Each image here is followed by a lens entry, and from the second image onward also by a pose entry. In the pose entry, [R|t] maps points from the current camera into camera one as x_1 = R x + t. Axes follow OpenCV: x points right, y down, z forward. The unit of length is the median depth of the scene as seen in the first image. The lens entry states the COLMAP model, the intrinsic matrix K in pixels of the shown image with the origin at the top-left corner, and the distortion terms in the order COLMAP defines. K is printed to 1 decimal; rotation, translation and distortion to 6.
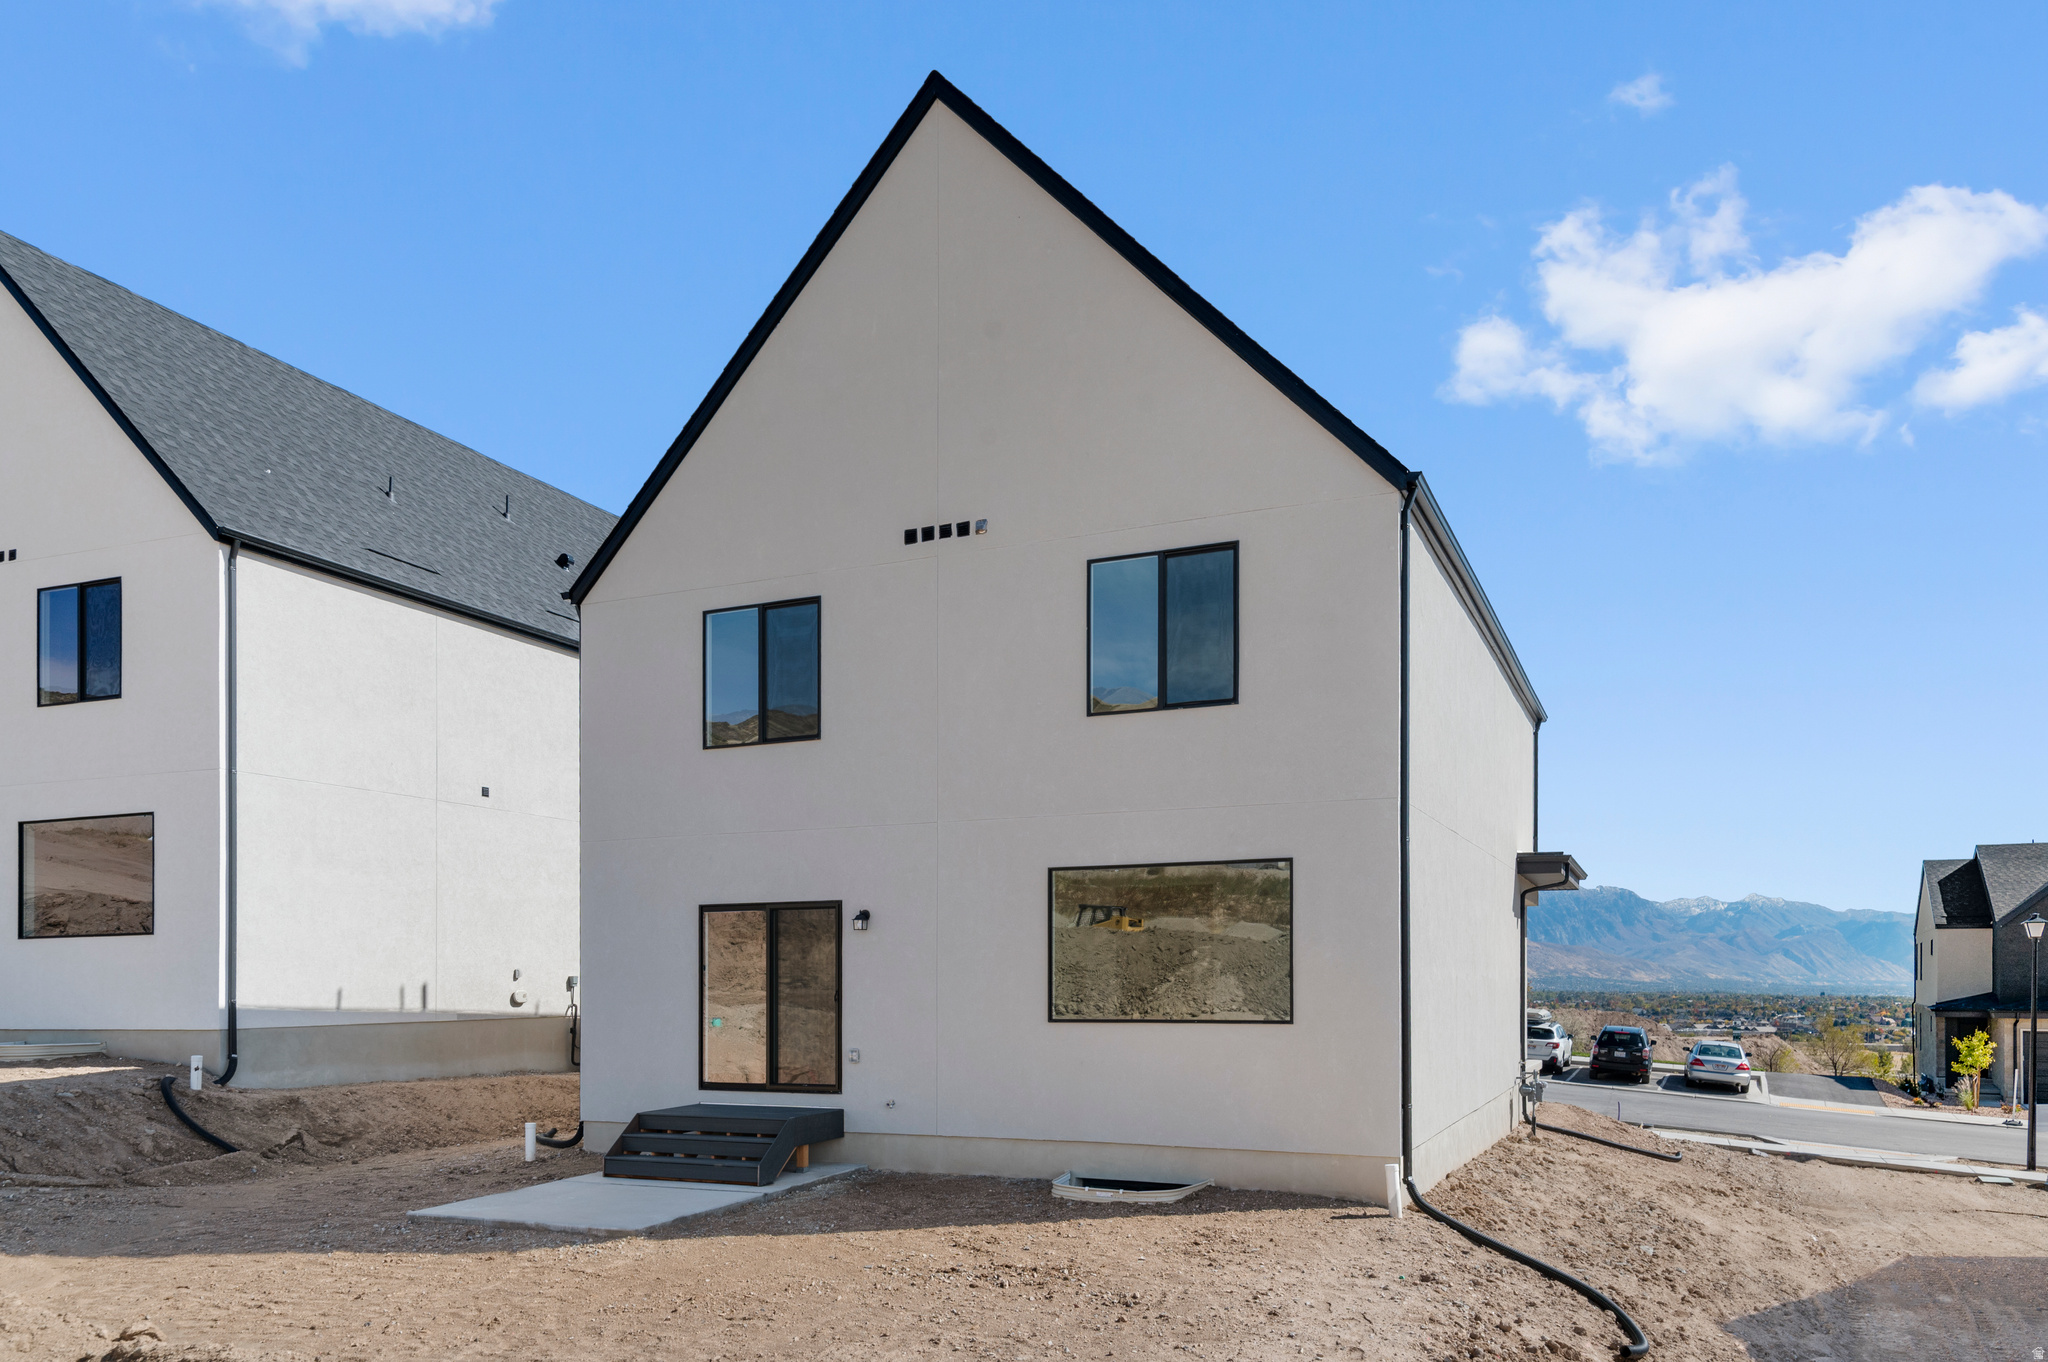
lens RADIAL K [[1443.6, 0, 1021.4], [0, 1443.6, 716.6], [0, 0, 1]] dist [0.029864, 0.000567]
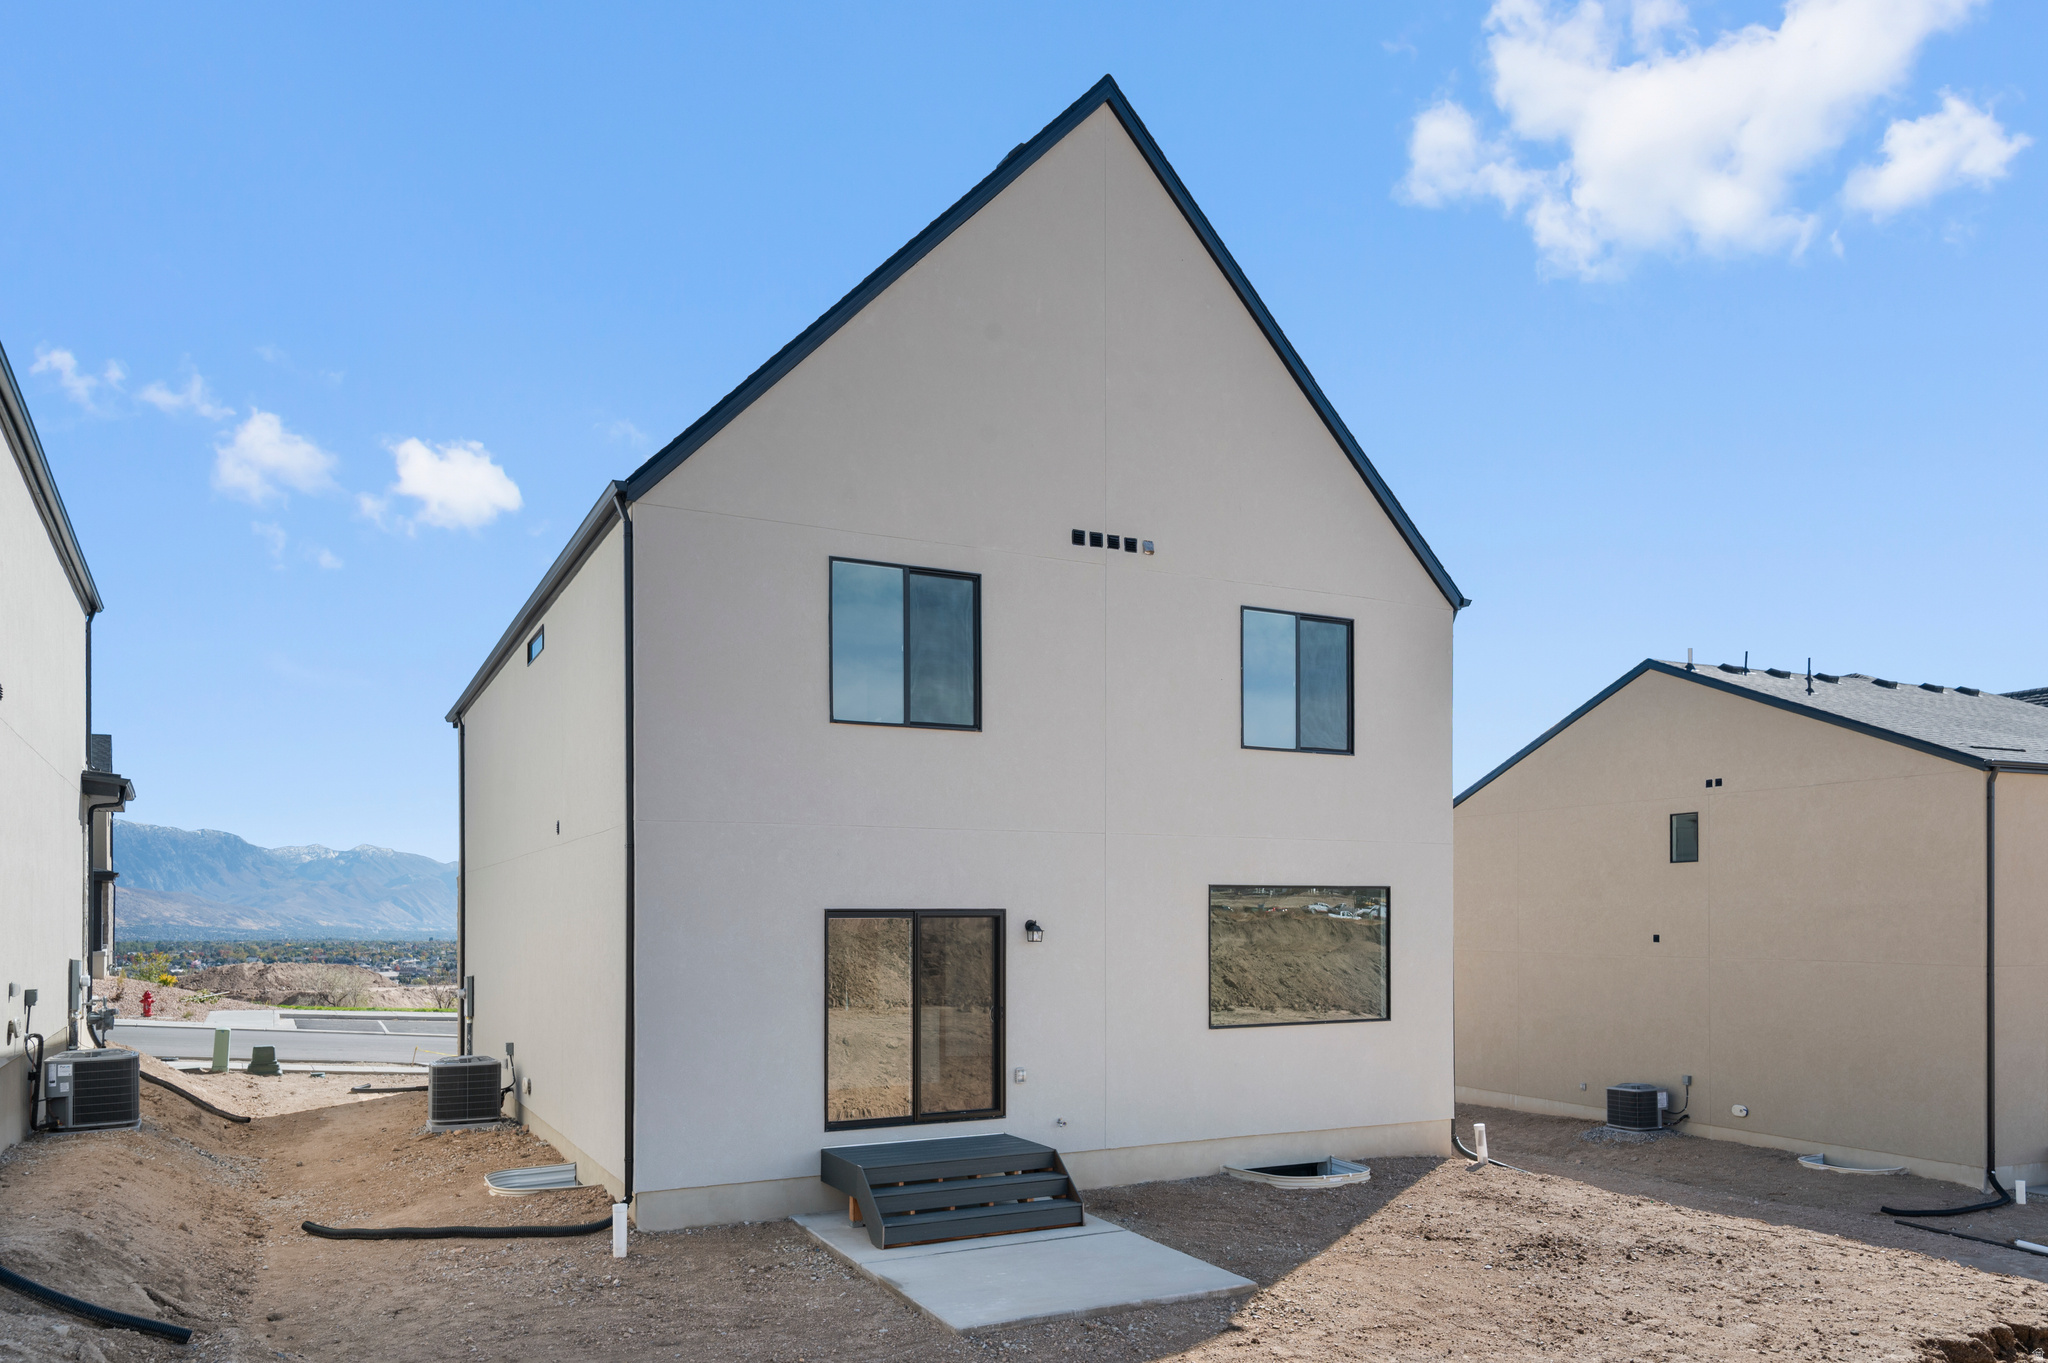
lens RADIAL K [[1411.7, 0, 1024.0], [0, 1411.7, 681.5], [0, 0, 1]] dist [0.029083, -0.000650]
pose [[0.610113, 0.133044, 0.781064, -0.818728], [-0.140437, 0.988351, -0.058653, 0.032581], [-0.779769, -0.073905, 0.621690, 0.418643]]
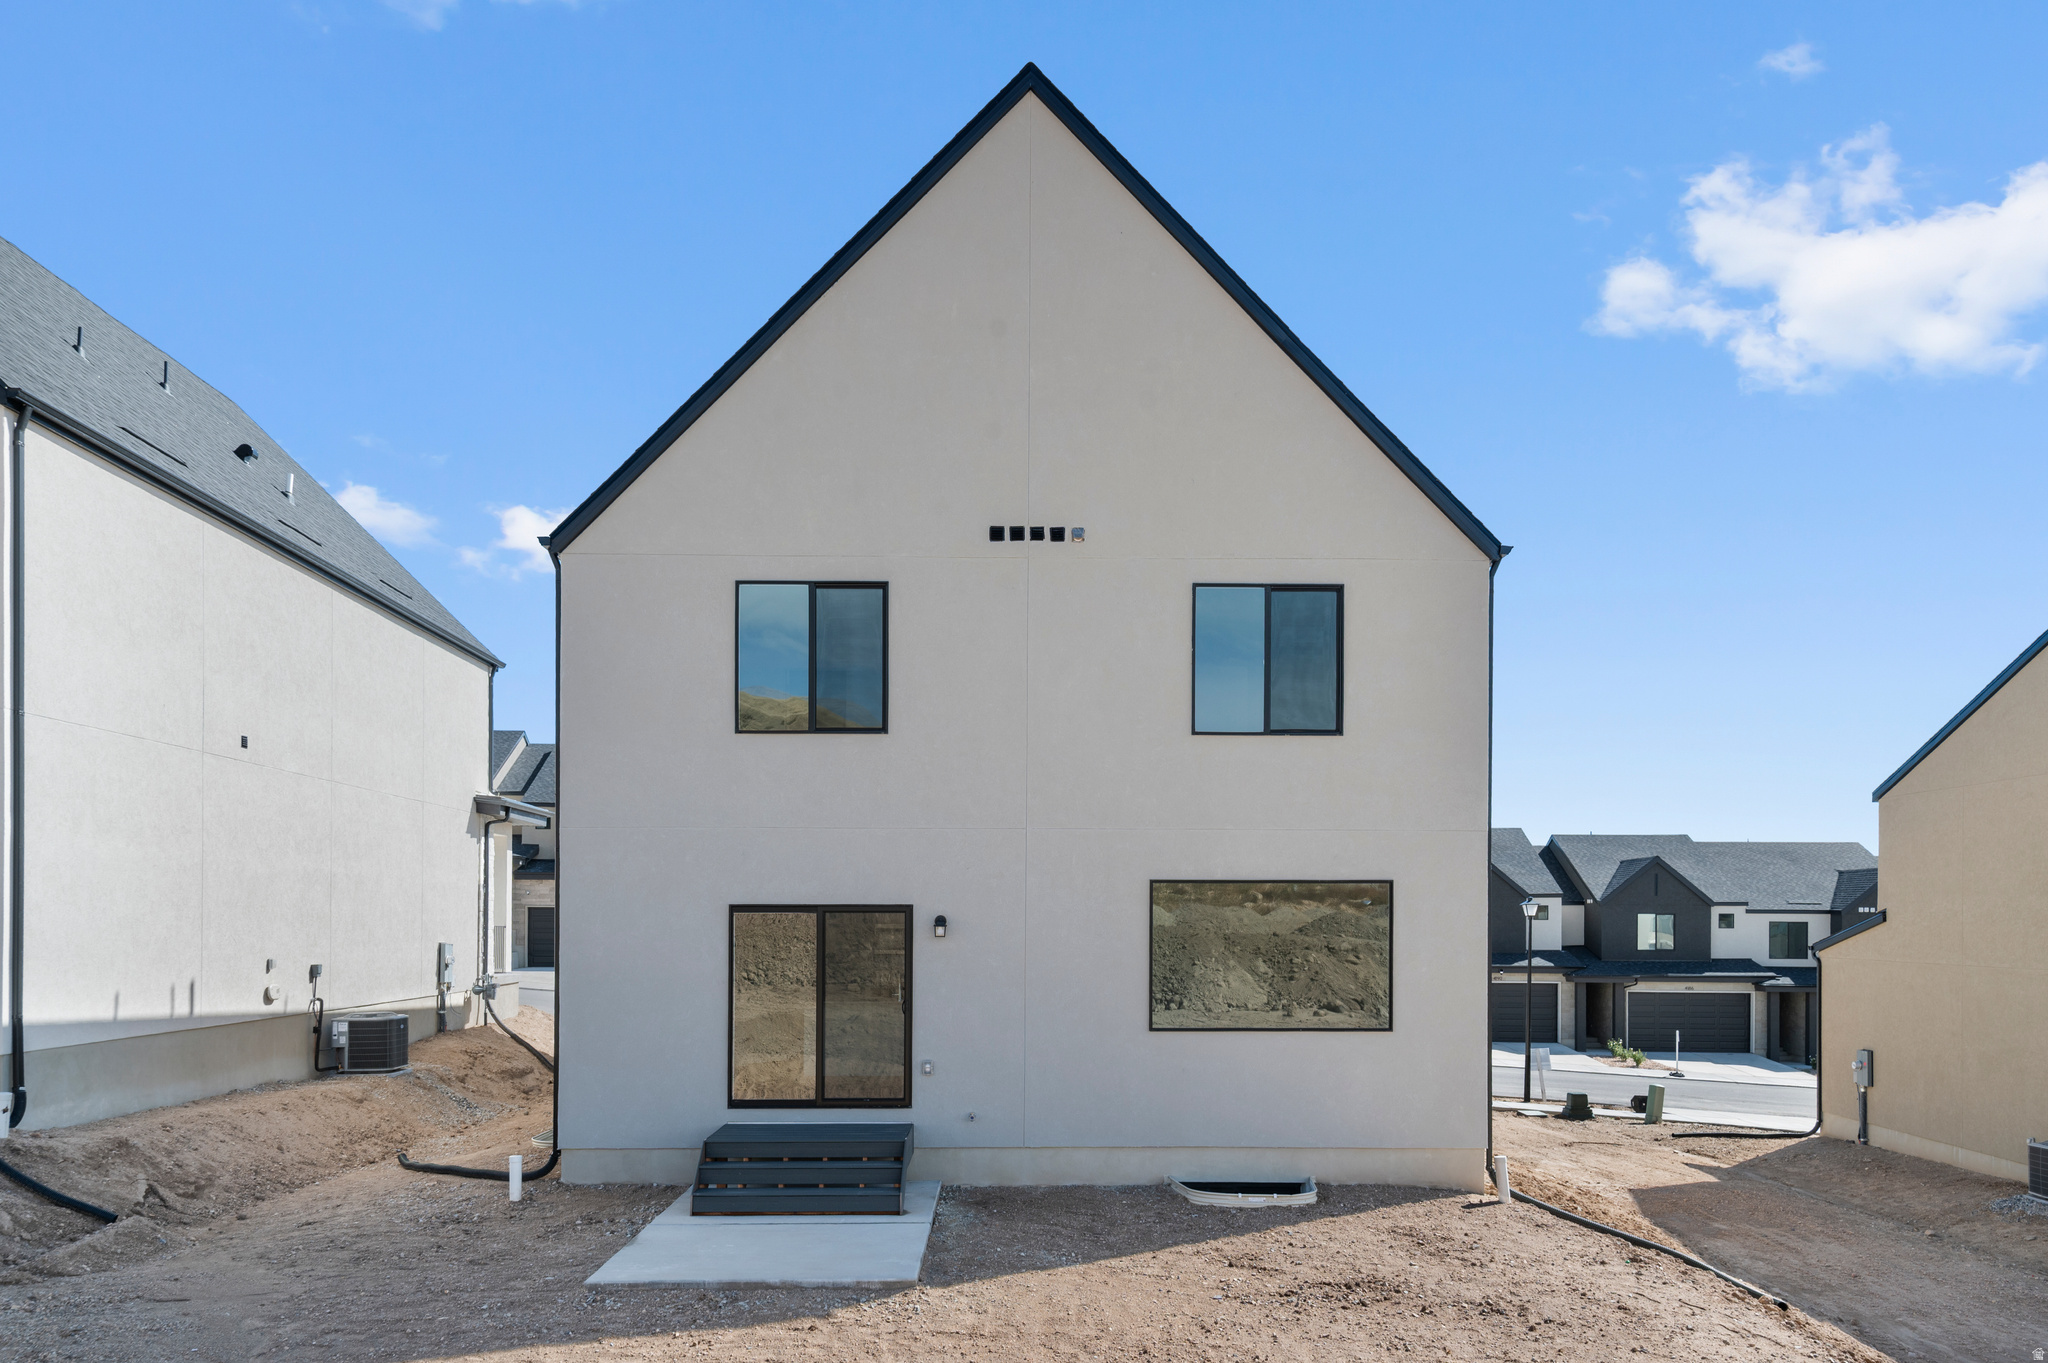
lens RADIAL K [[1451.0, 0, 1029.0], [0, 1451.0, 667.1], [0, 0, 1]] dist [0.031455, -0.000720]
pose [[0.902962, 0.079352, 0.422330, -0.457340], [-0.082385, 0.996539, -0.011097, -0.024802], [-0.421749, -0.024773, 0.906374, 0.093876]]
